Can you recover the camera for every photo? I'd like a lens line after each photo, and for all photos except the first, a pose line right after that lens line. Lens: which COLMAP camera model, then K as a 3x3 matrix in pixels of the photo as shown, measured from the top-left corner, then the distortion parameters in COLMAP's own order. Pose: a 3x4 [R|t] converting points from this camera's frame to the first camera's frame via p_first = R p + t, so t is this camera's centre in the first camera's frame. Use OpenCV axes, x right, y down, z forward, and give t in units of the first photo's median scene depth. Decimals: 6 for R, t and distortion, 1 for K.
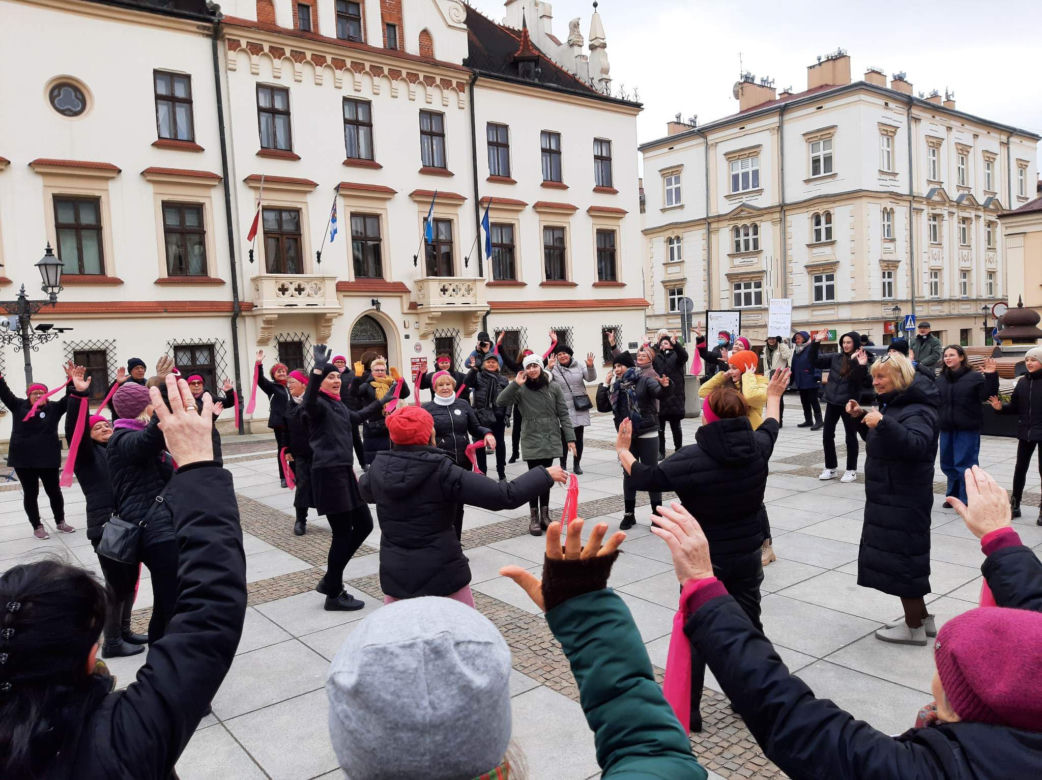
lens RADIAL K [[793.2, 0, 514.9], [0, 793.2, 397.5], [0, 0, 1]] dist [0.091469, -0.157871]
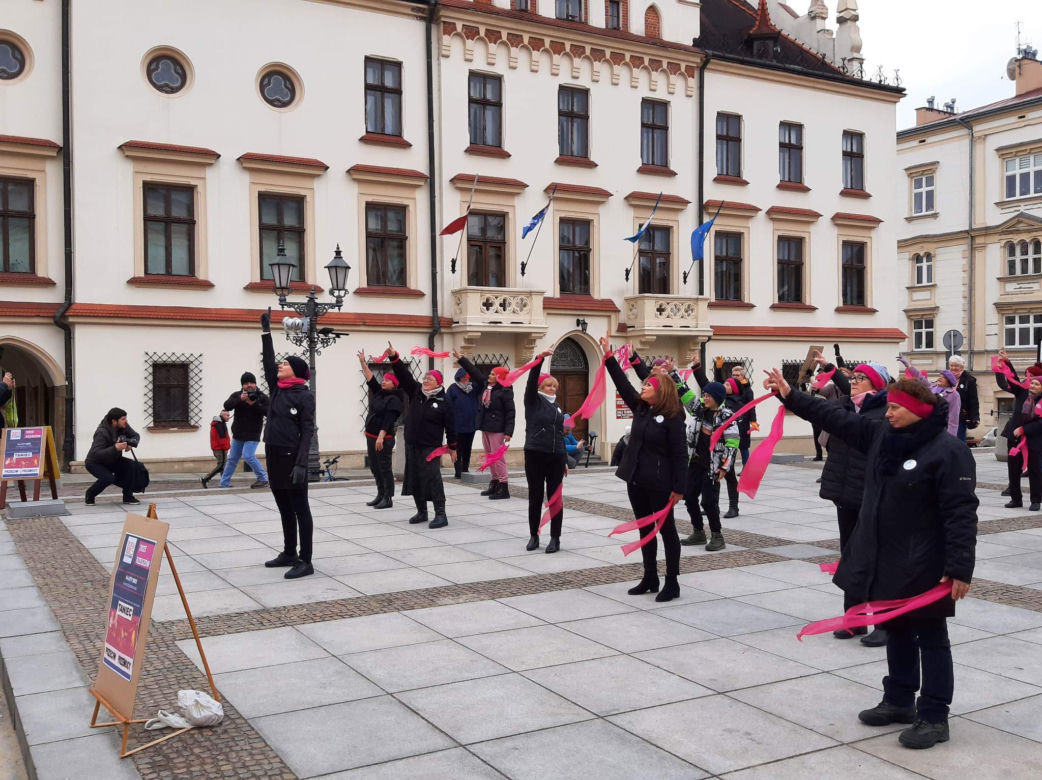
lens RADIAL K [[1028.9, 0, 511.0], [0, 1028.9, 403.4], [0, 0, 1]] dist [0.153291, -0.330066]
pose [[0.989023, 0.043247, -0.141294, -0.076480], [-0.050392, 0.997605, -0.047386, 0.019732], [0.138907, 0.053986, 0.988833, -0.083238]]
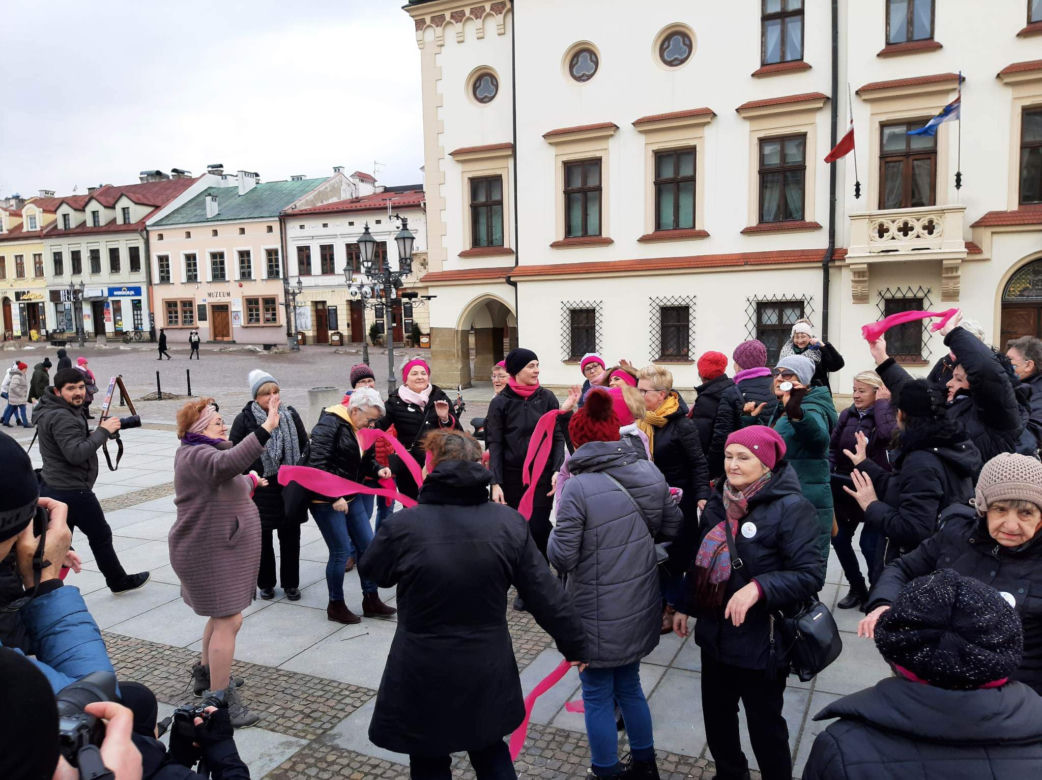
lens RADIAL K [[801.0, 0, 521.0], [0, 801.0, 390.0], [0, 0, 1]] dist [0.083897, -0.152878]
pose [[0.448451, 0.123153, -0.885282, 0.198707], [-0.060404, 0.992374, 0.107452, -0.035588], [0.891764, 0.005287, 0.452470, 0.264158]]
